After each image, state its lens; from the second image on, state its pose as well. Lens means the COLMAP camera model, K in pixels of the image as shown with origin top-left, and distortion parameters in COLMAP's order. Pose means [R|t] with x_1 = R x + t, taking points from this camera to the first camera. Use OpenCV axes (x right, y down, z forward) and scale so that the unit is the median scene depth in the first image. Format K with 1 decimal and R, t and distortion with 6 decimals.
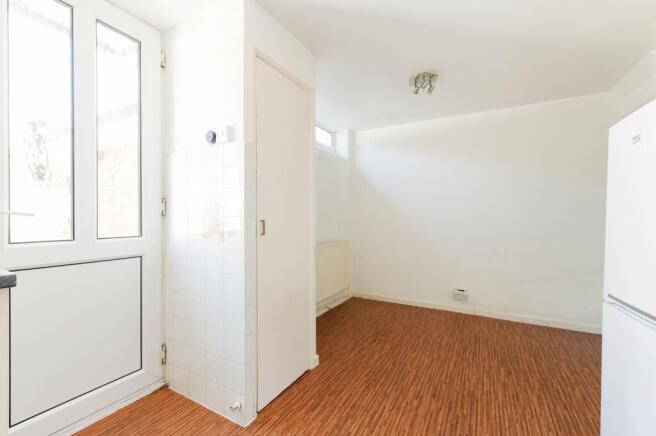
lens RADIAL K [[280.1, 0, 325.6], [0, 280.1, 216.9], [0, 0, 1]] dist [-0.000097, -0.000032]
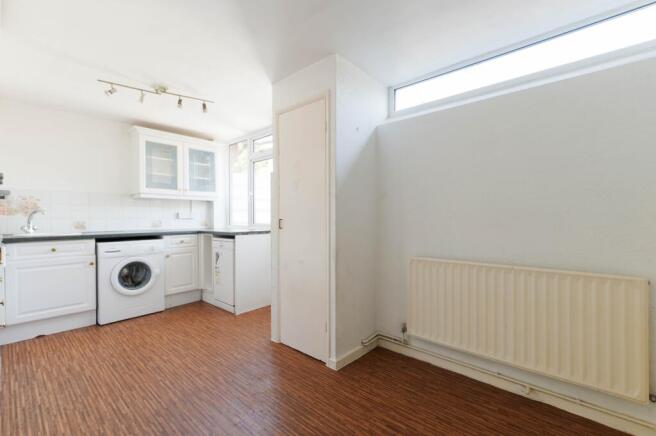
lens RADIAL K [[286.4, 0, 332.5], [0, 286.4, 212.2], [0, 0, 1]] dist [-0.000784, -0.000047]
pose [[-0.204746, -0.009468, -0.978769, 1.078215], [0.005252, 0.999928, -0.010771, -0.002414], [0.978801, -0.007345, -0.204682, 1.370312]]
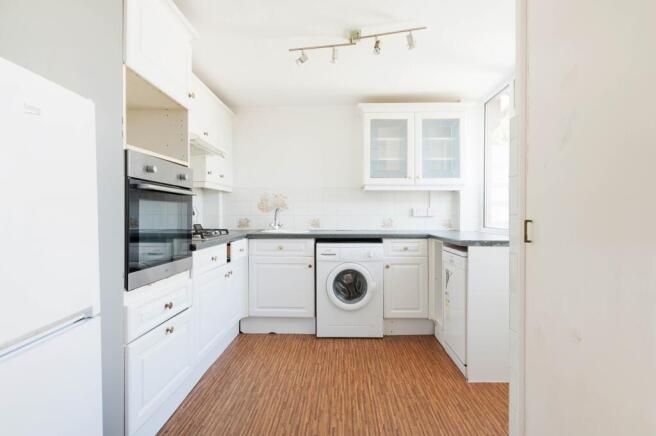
lens RADIAL K [[342.0, 0, 328.9], [0, 342.0, 216.1], [0, 0, 1]] dist [0.002466, 0.000116]
pose [[-0.886013, 0.007732, -0.463597, 0.550435], [0.005543, 0.999966, 0.006086, -0.000203], [0.463628, 0.002823, -0.886025, 1.292630]]
